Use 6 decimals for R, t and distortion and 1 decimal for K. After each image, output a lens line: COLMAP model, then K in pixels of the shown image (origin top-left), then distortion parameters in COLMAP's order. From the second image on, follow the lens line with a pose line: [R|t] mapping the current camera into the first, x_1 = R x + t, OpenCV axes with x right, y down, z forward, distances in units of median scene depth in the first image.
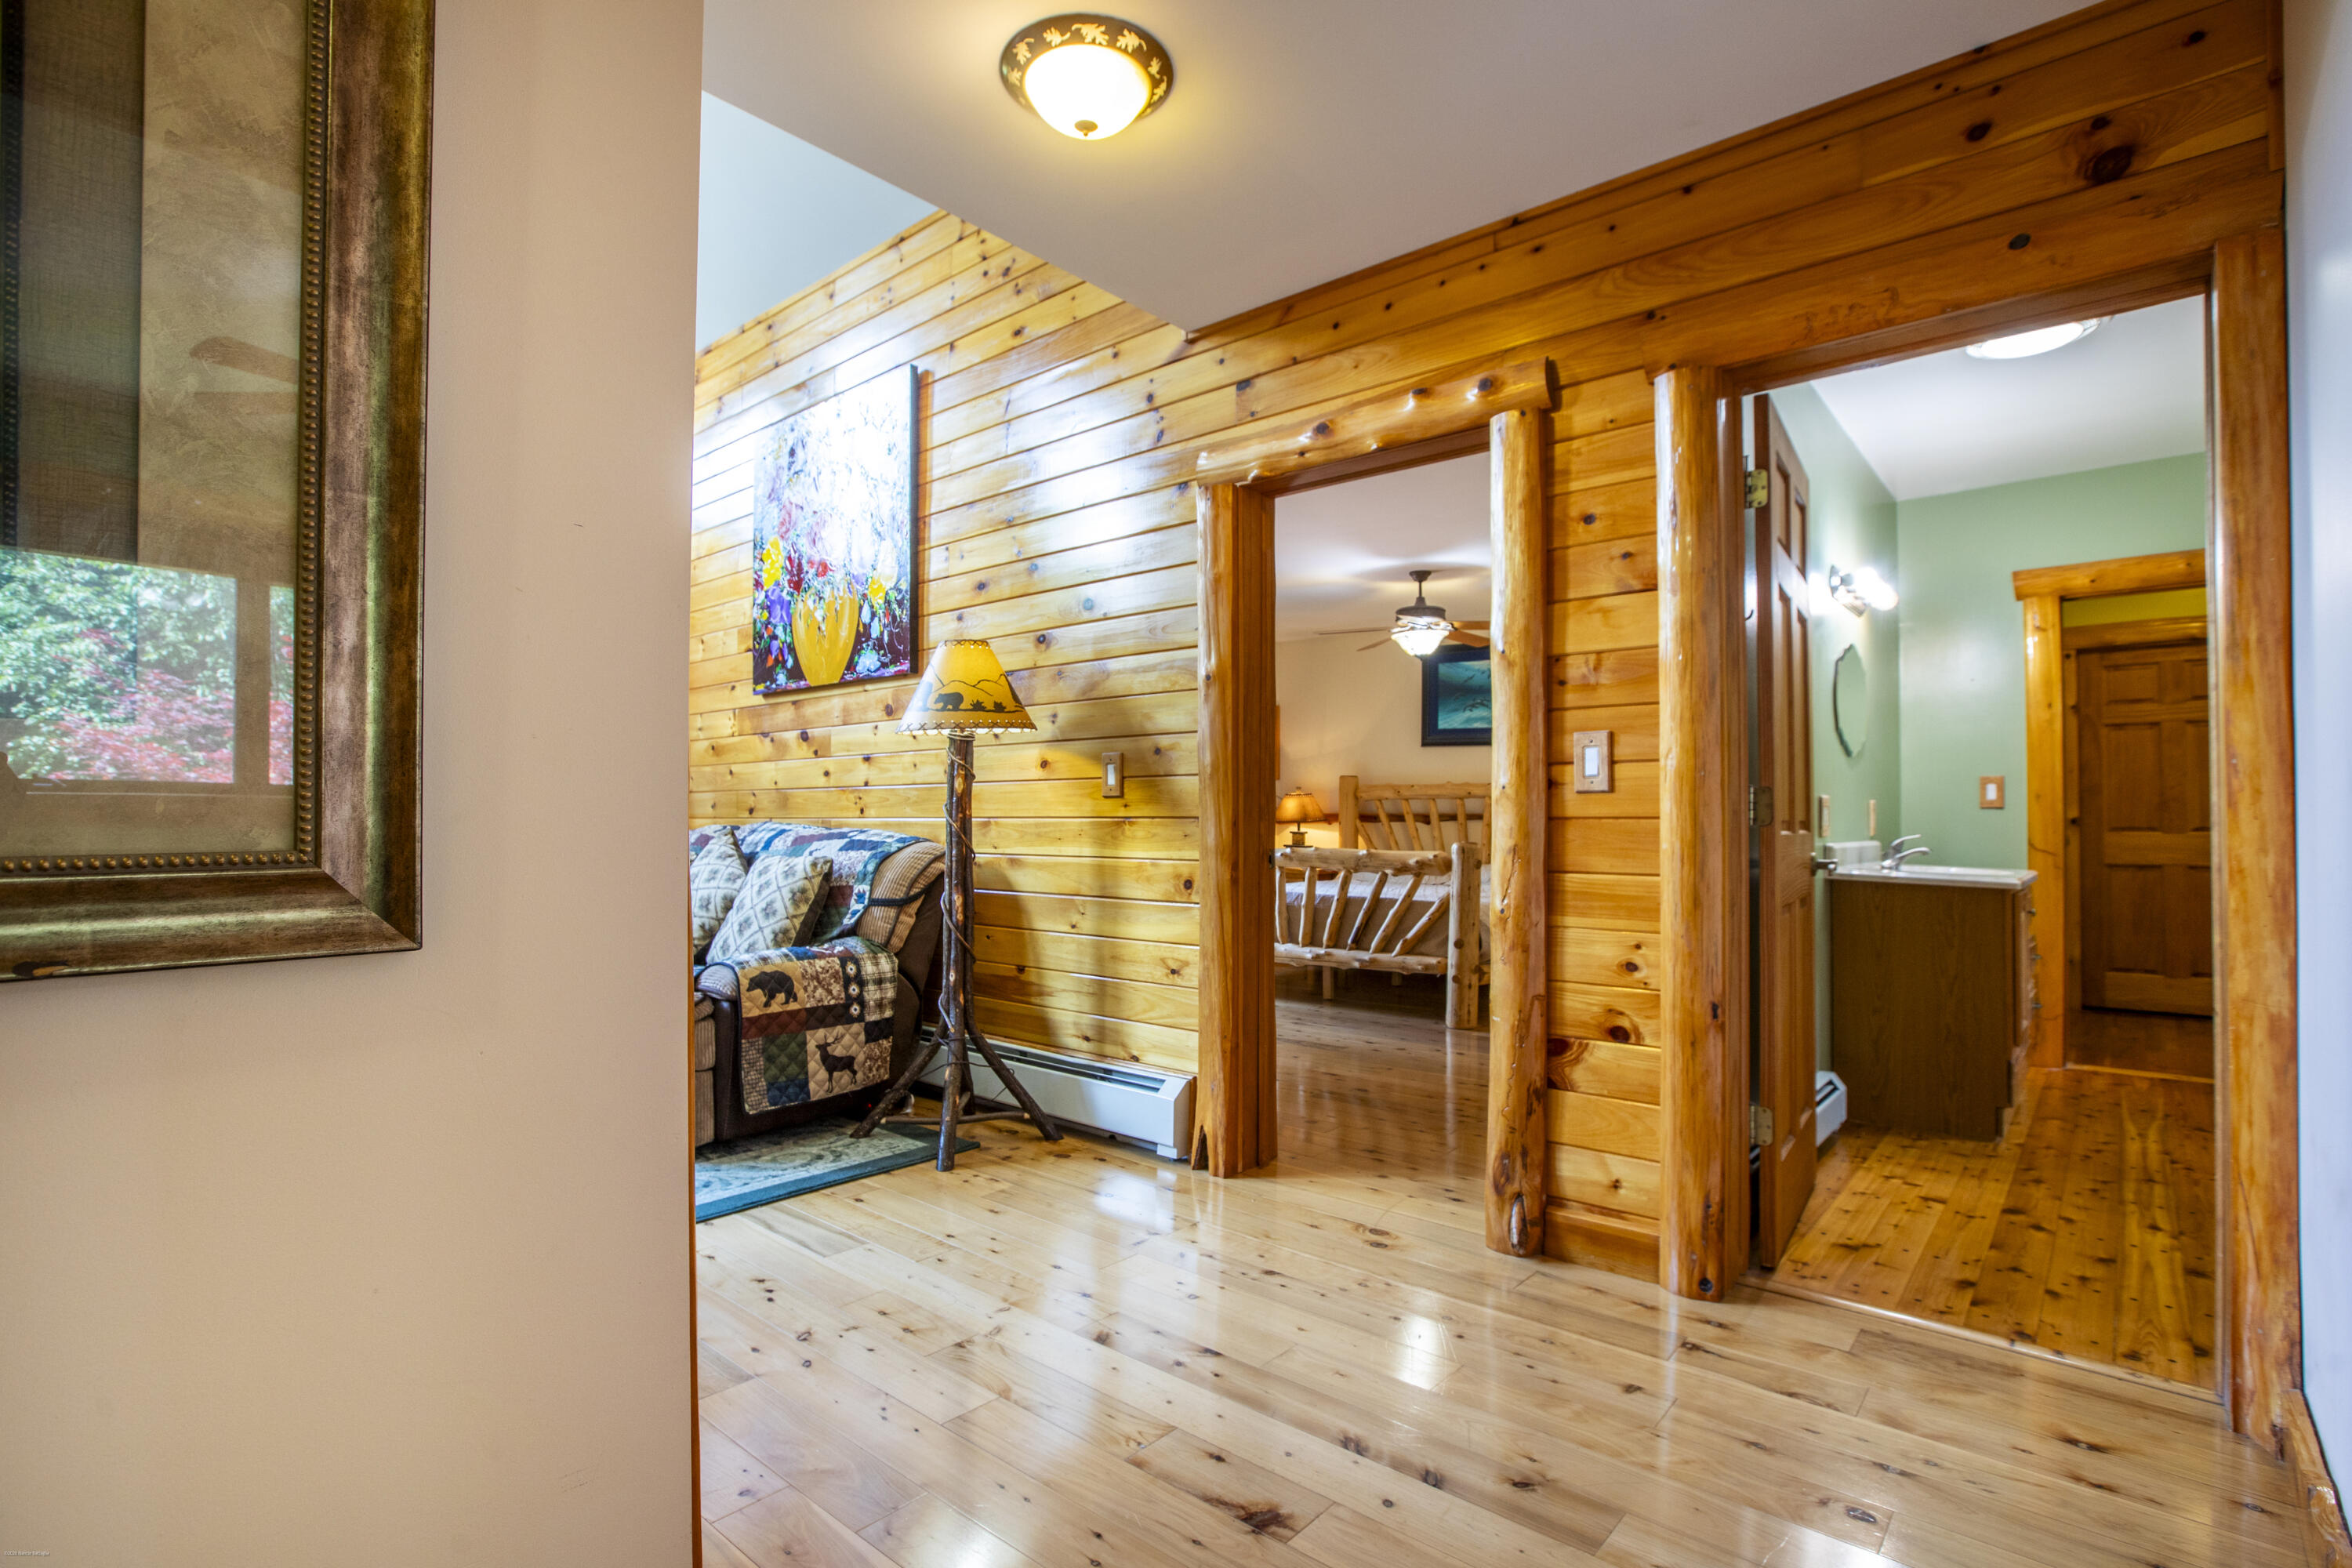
lens RADIAL K [[1144.3, 0, 1202.7], [0, 1144.3, 802.3], [0, 0, 1]] dist [-0.001667, -0.000215]
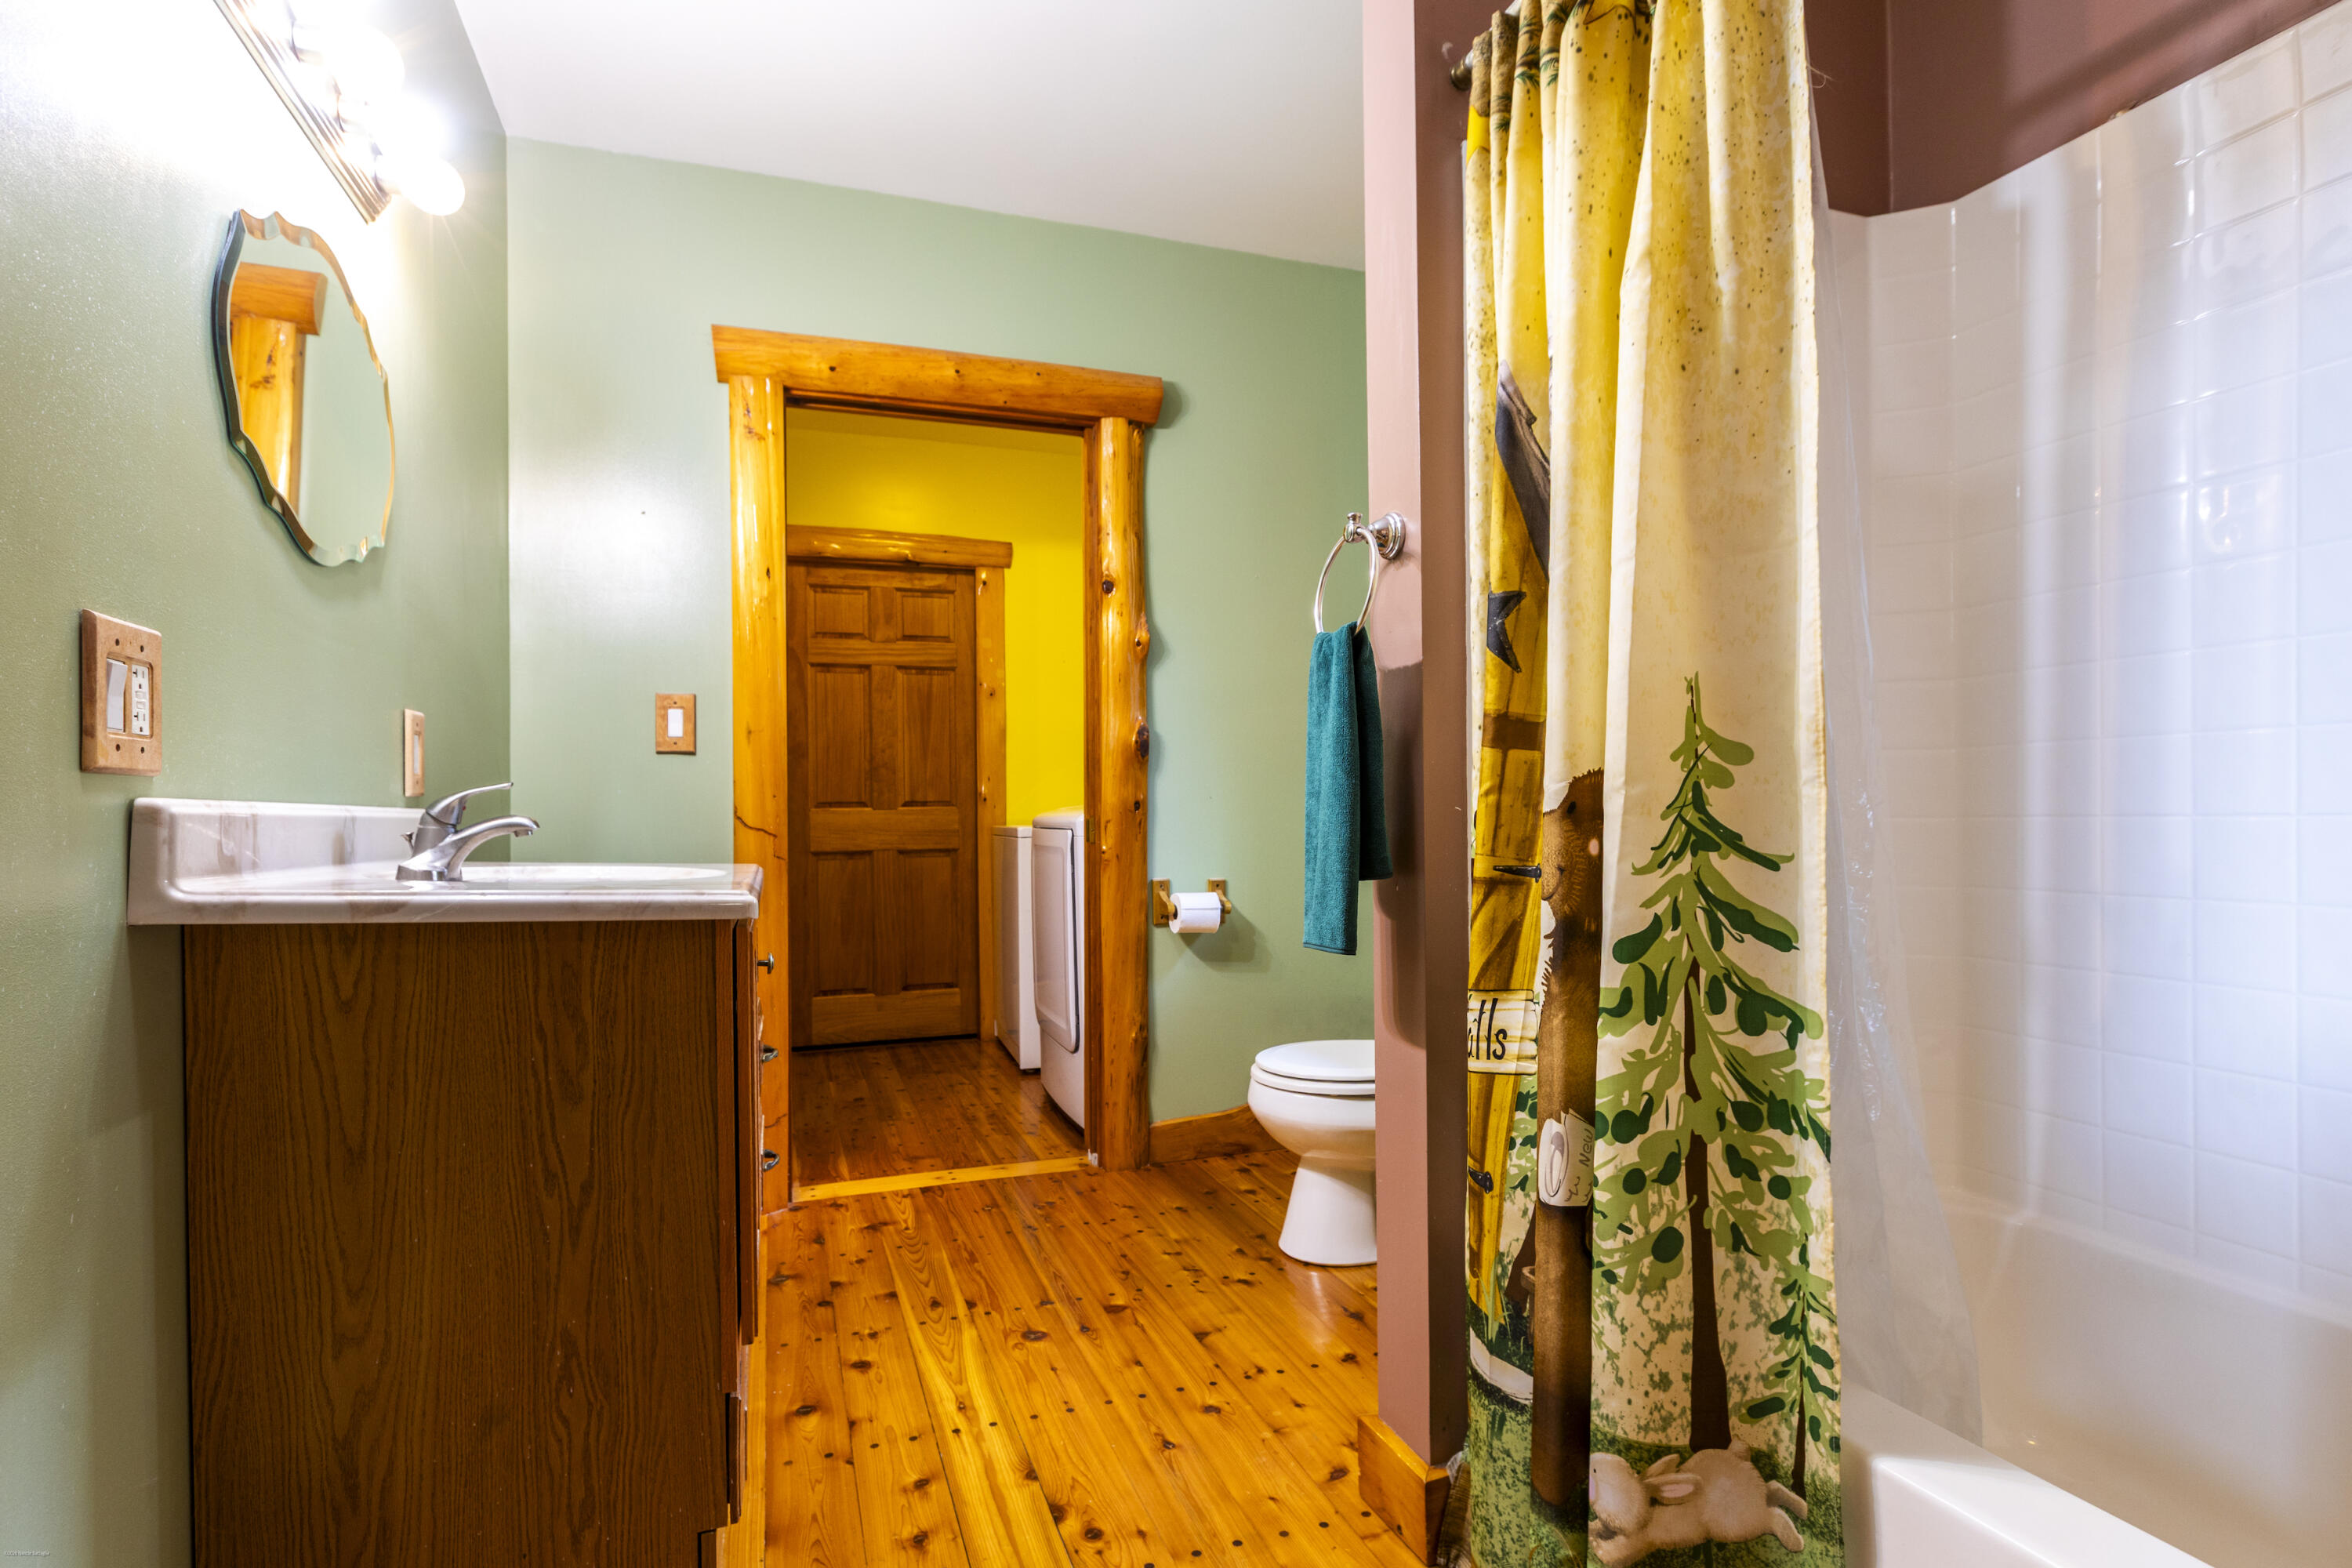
lens RADIAL K [[1144.3, 0, 1202.7], [0, 1144.3, 802.3], [0, 0, 1]] dist [-0.001667, -0.000215]
pose [[0.503622, 0.003427, 0.863917, 0.287110], [-0.001822, 0.999994, -0.002905, 0.024660], [-0.863922, -0.000111, 0.503625, 0.422276]]
